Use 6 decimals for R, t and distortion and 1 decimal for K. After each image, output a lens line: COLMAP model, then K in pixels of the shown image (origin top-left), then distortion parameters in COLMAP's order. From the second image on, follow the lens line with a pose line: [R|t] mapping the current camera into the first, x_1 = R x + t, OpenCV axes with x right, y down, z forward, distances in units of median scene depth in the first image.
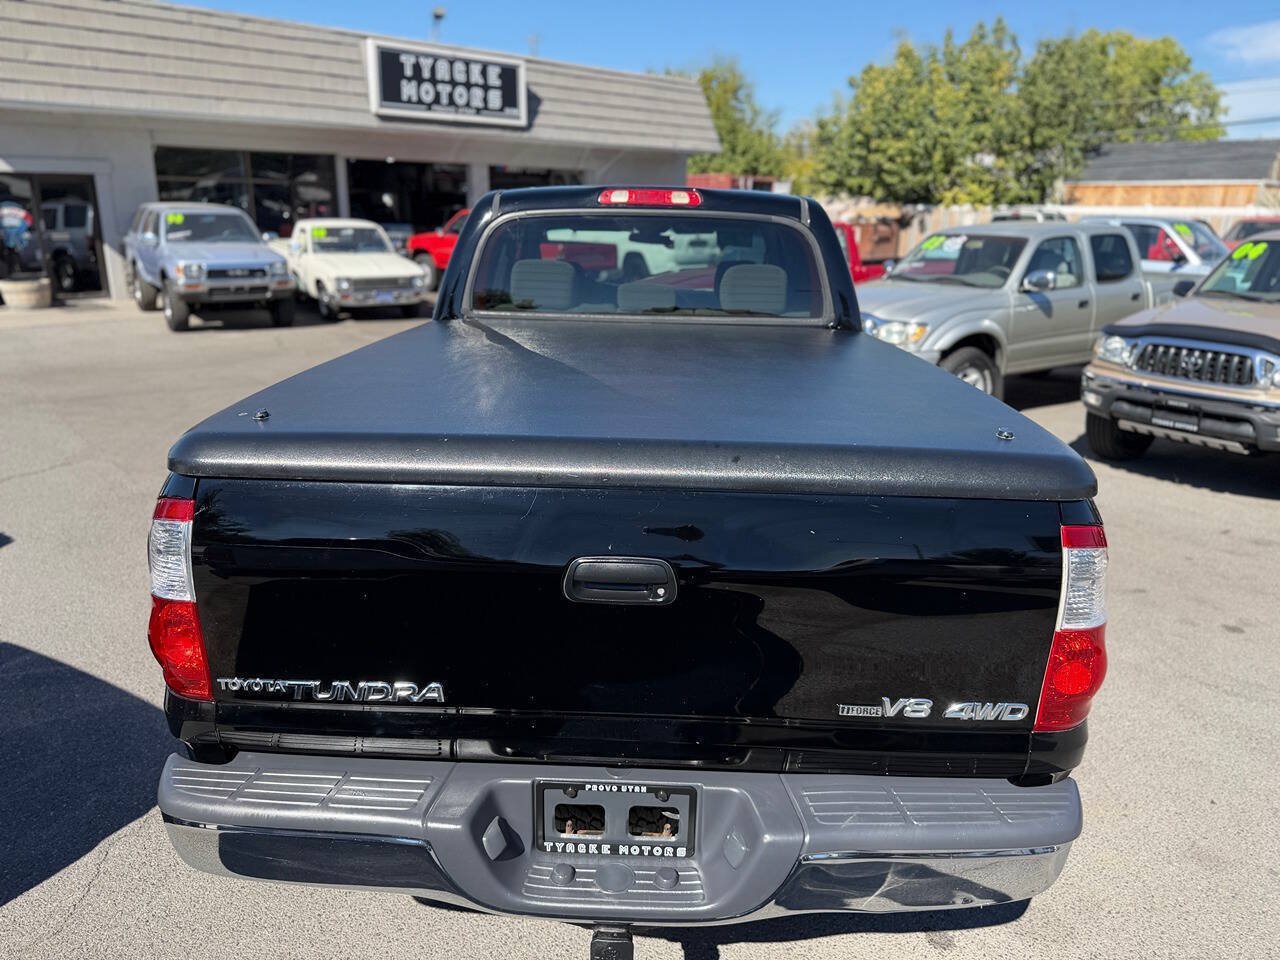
lens RADIAL K [[930.2, 0, 637.4], [0, 930.2, 456.0], [0, 0, 1]] dist [0.004249, -0.005780]
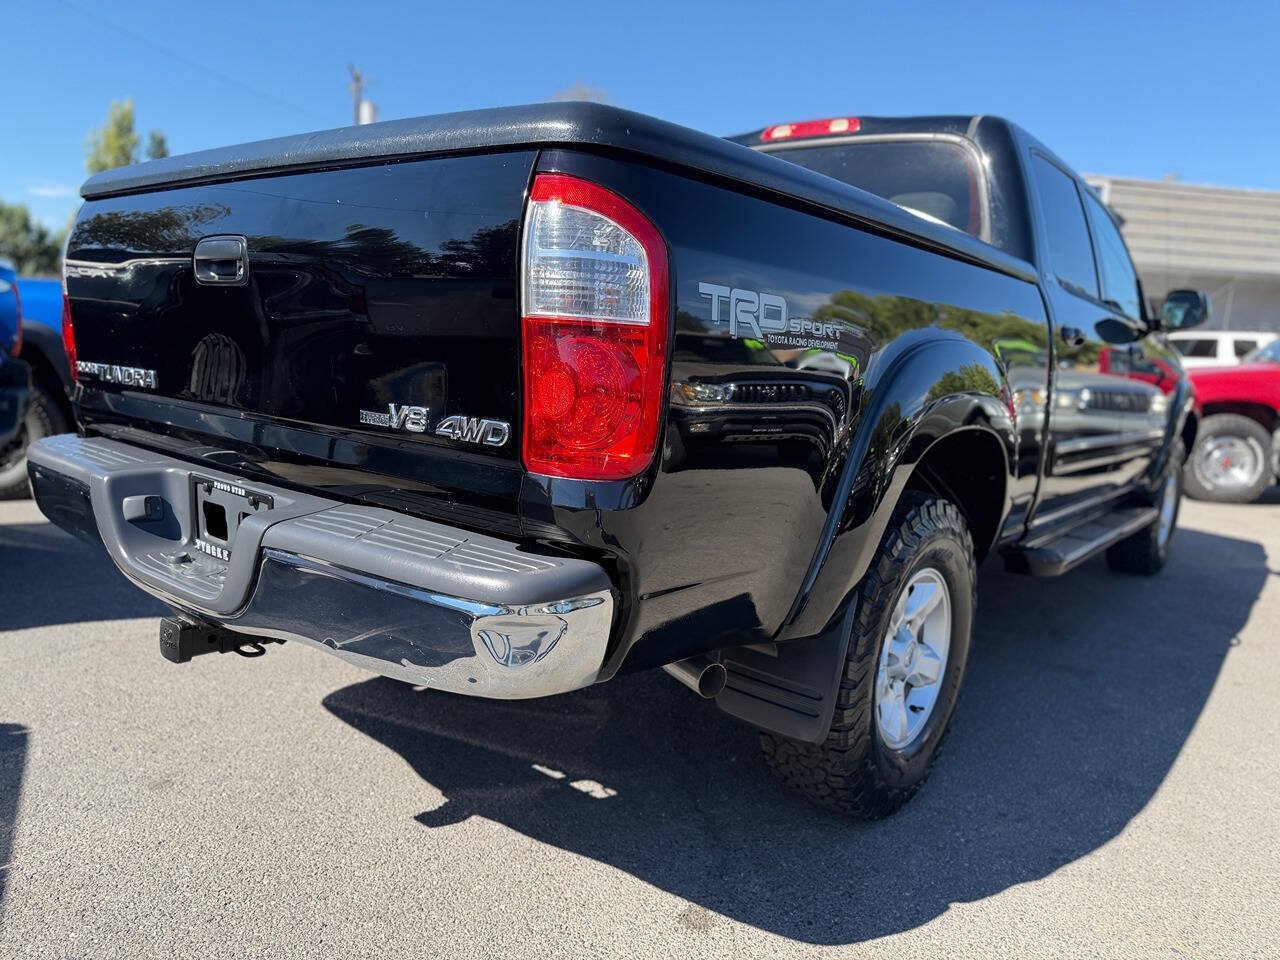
lens RADIAL K [[914.2, 0, 632.9], [0, 914.2, 479.2], [0, 0, 1]] dist [0.025216, -0.030638]
pose [[0.797281, 0.115518, -0.592452, 0.203137], [-0.195803, 0.977936, -0.072818, 0.073955], [0.570968, 0.174061, 0.802308, 0.099040]]
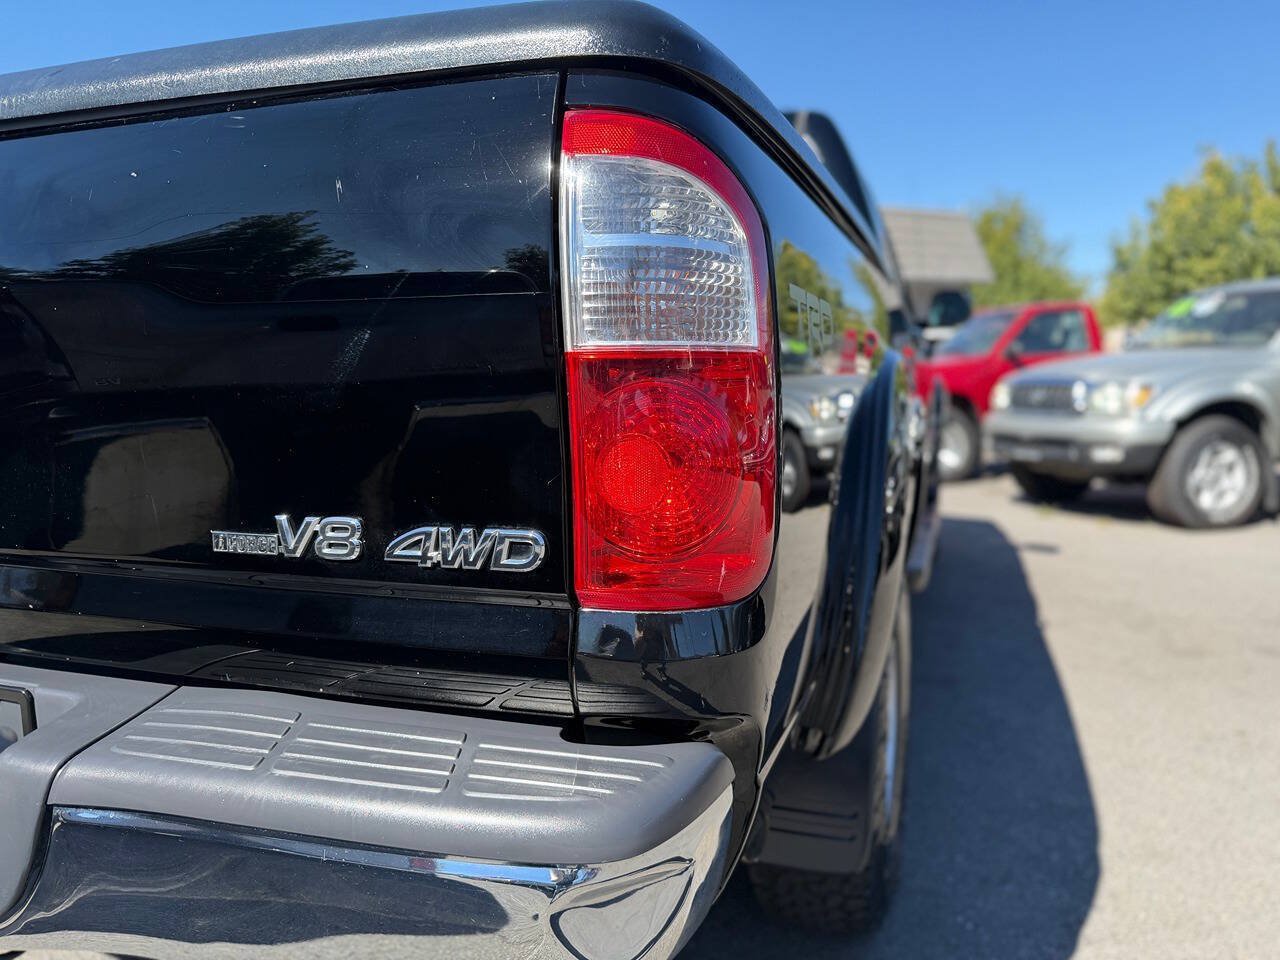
lens RADIAL K [[936.1, 0, 640.0], [0, 936.1, 480.0], [0, 0, 1]] dist [0.010779, -0.036580]
pose [[0.953552, -0.000355, -0.301227, 0.128268], [-0.043748, 0.989234, -0.139650, 0.064787], [0.298034, 0.146342, 0.943271, 0.124263]]
